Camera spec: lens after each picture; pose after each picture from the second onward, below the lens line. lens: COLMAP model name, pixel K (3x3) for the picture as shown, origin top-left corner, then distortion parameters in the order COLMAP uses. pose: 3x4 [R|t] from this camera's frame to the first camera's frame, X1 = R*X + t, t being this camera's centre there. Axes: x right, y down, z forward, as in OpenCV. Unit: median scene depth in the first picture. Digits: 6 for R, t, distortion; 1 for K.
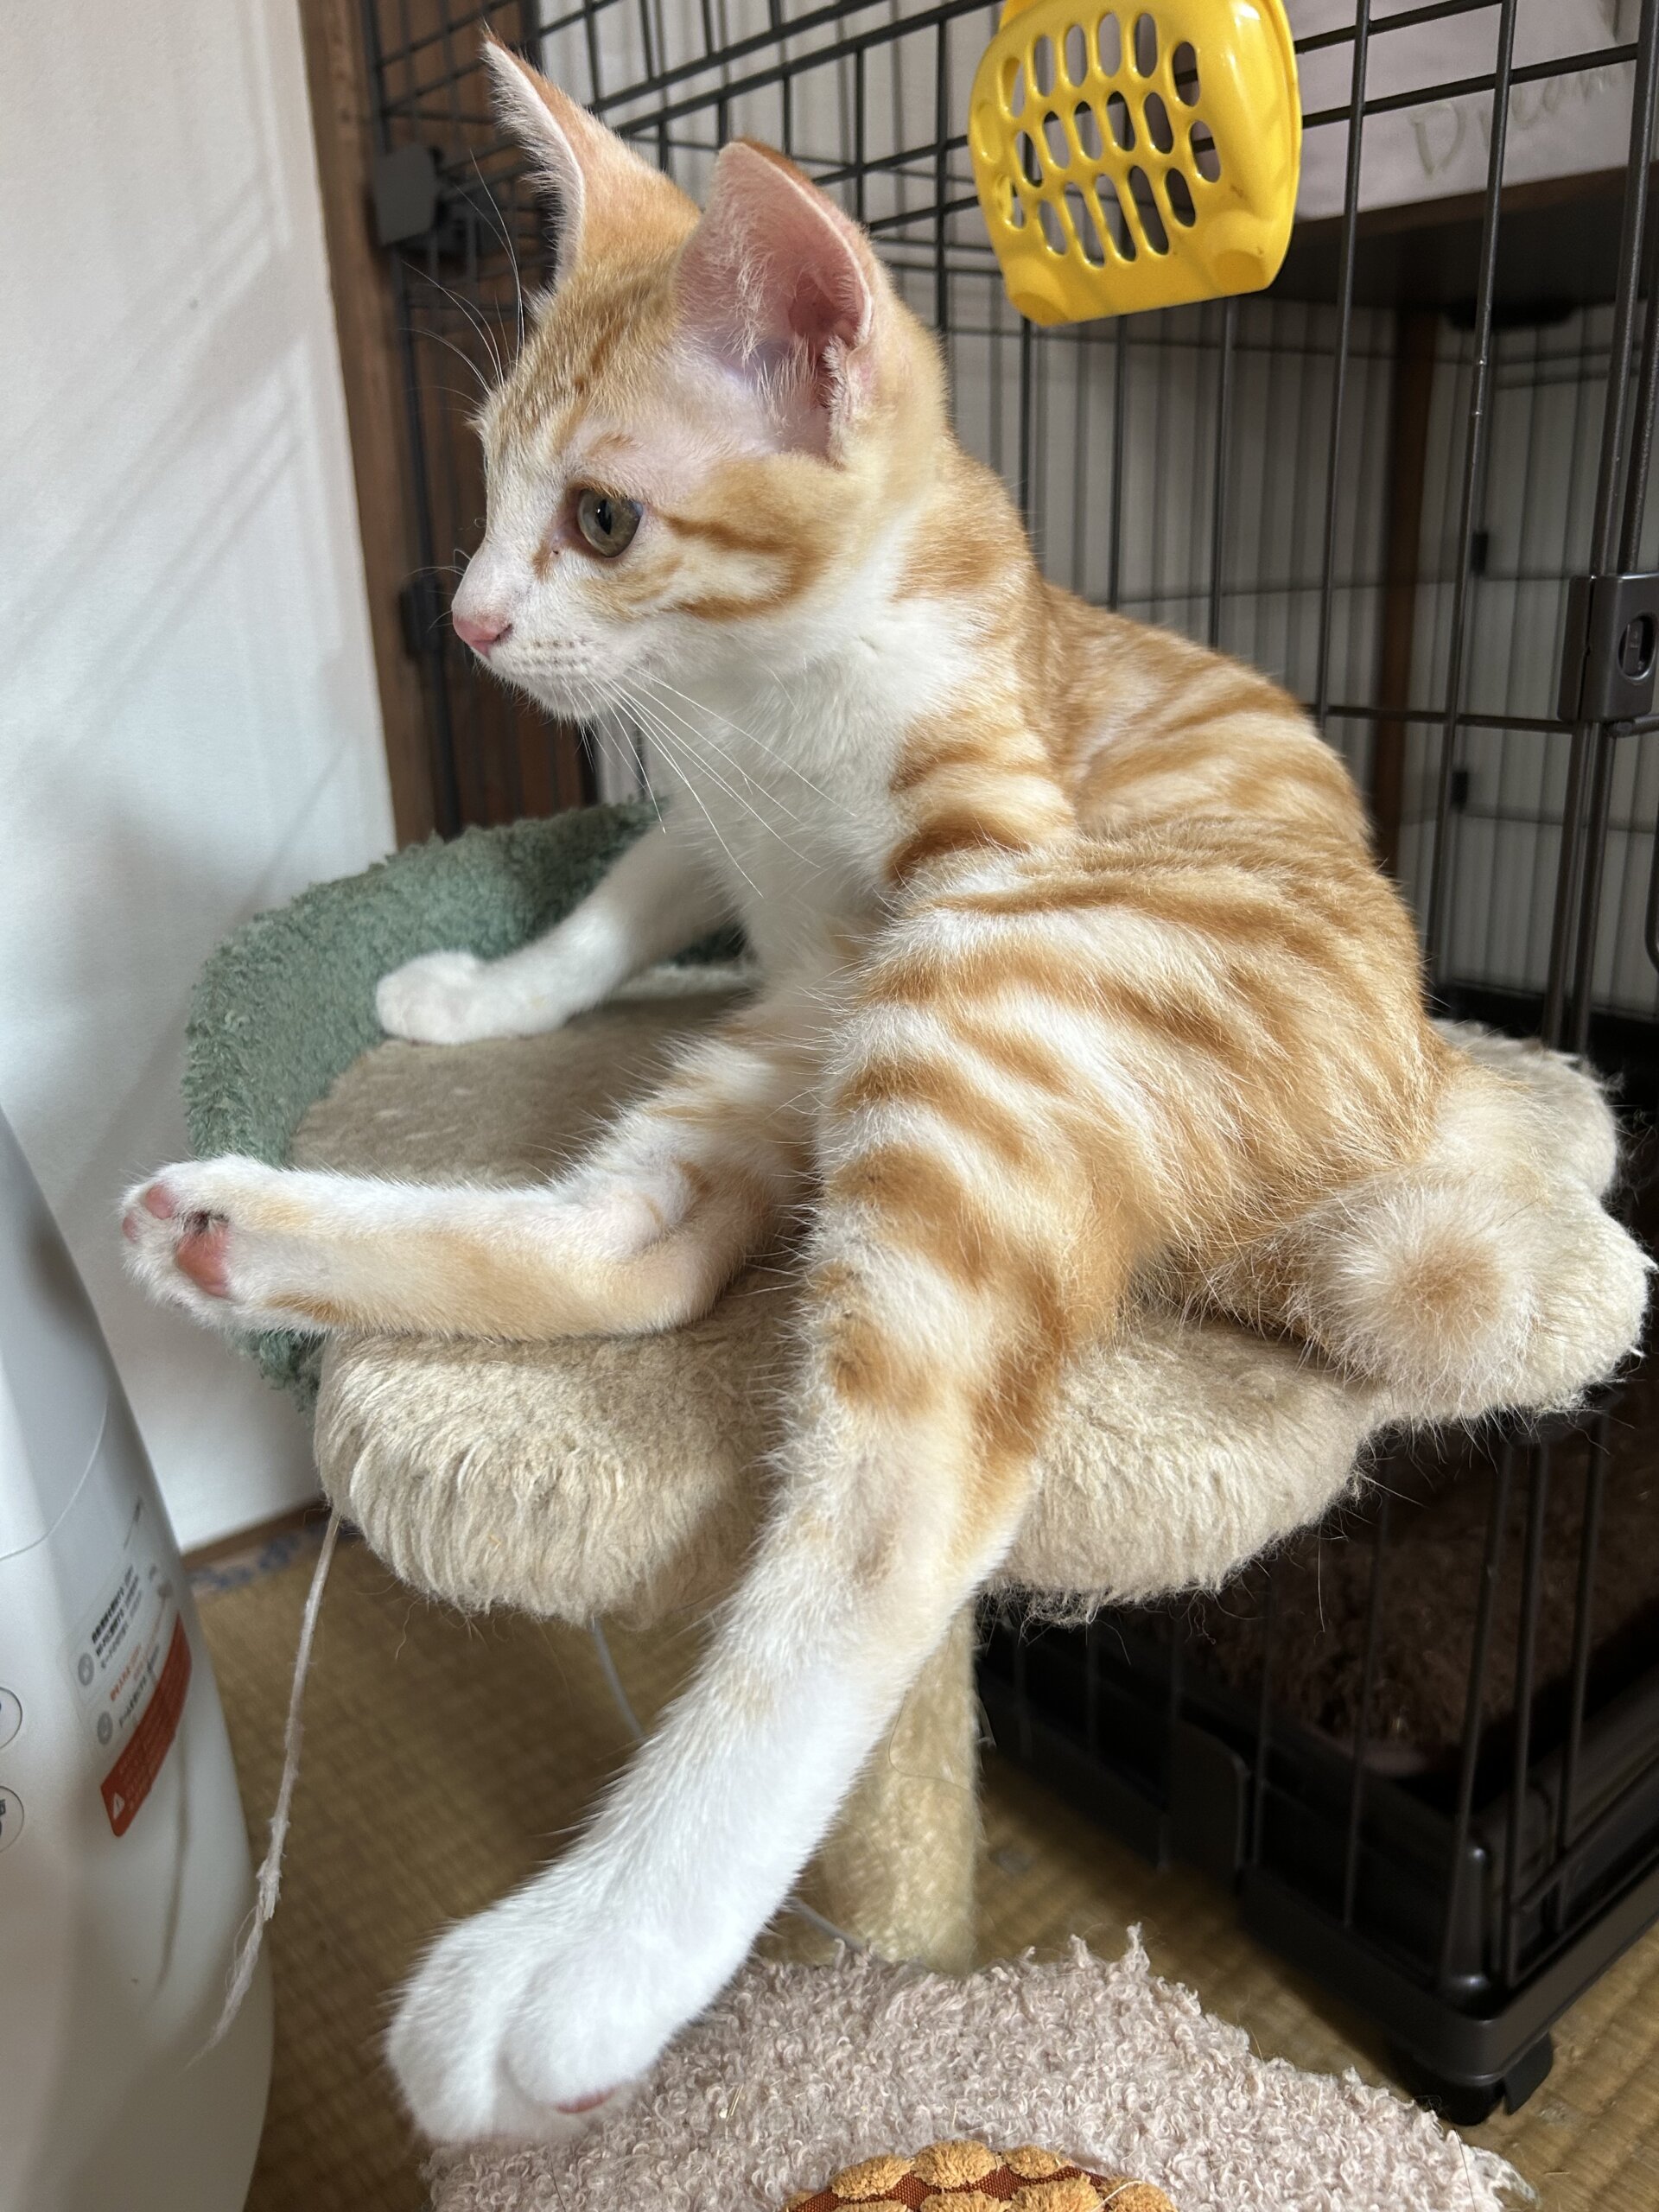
lens RADIAL K [[1686.9, 0, 829.5], [0, 1686.9, 1106.0], [0, 0, 1]] dist [-0.002663, -0.004547]
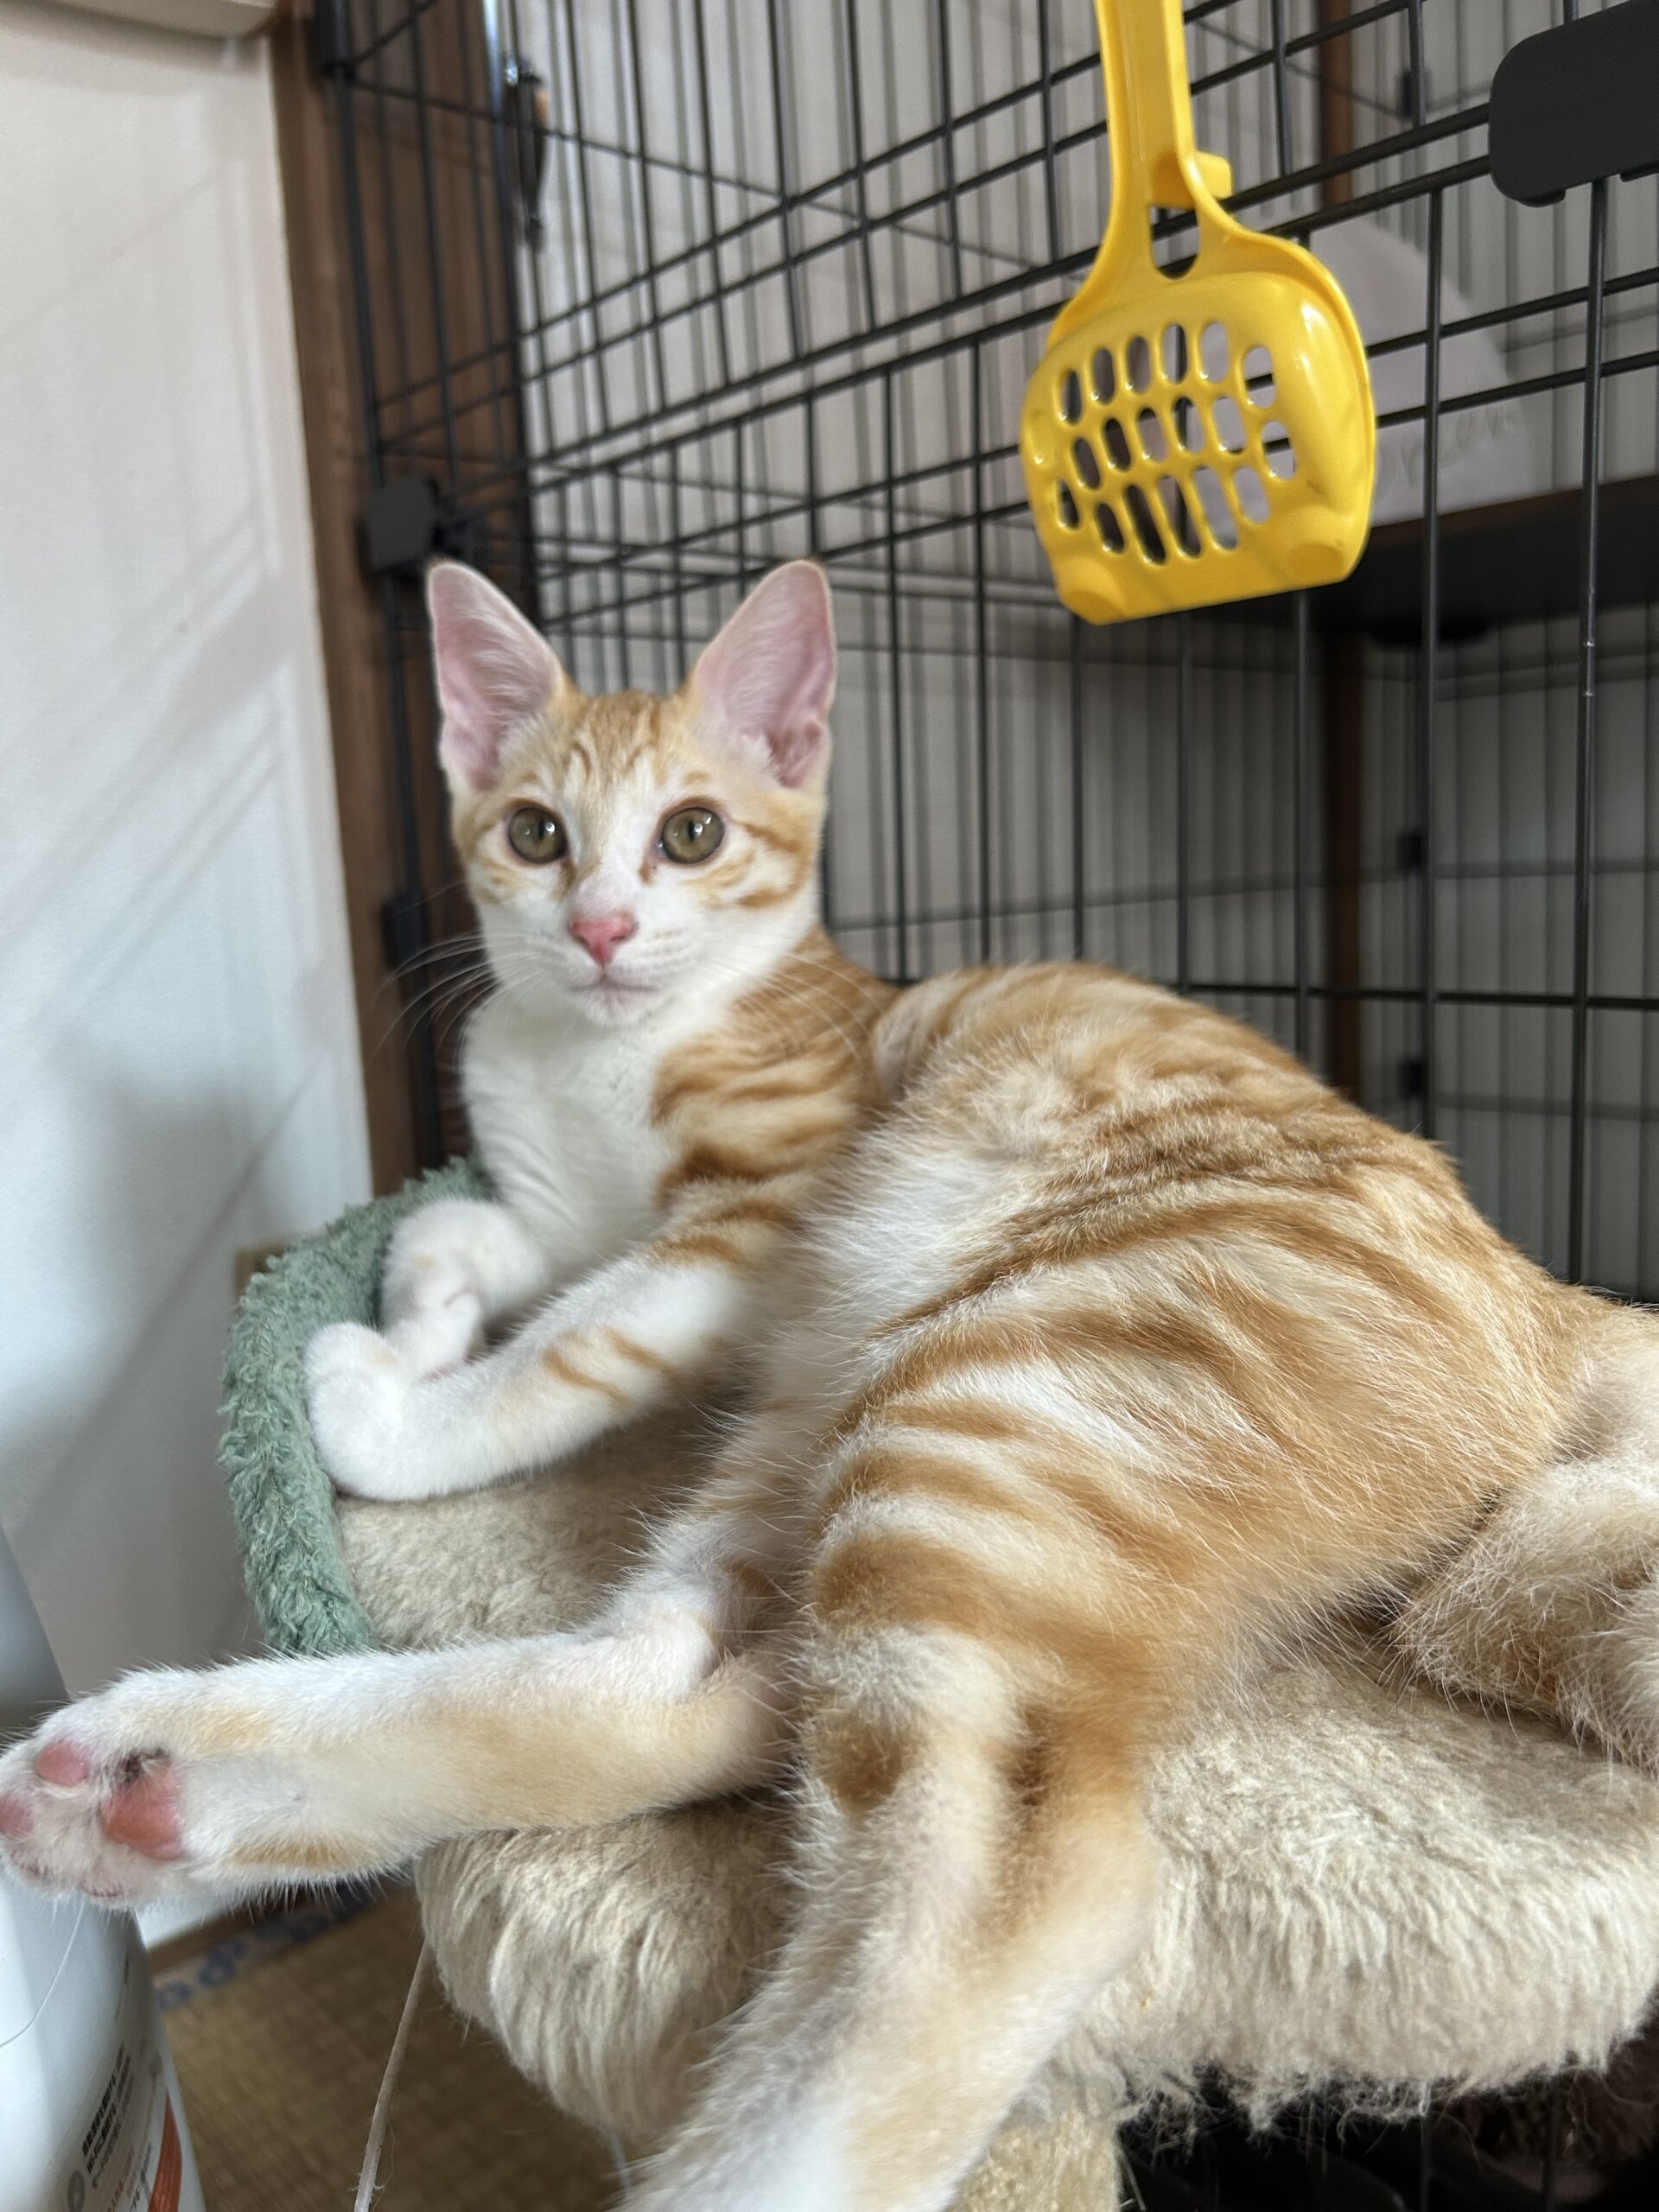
lens RADIAL K [[1709.7, 0, 829.5], [0, 1709.7, 1106.0], [0, 0, 1]] dist [-0.015301, 0.005249]
pose [[0.998686, -0.024326, 0.045099, -0.104047], [0.031920, 0.983841, -0.176176, -0.019501], [-0.040085, 0.177384, 0.983325, 0.099430]]
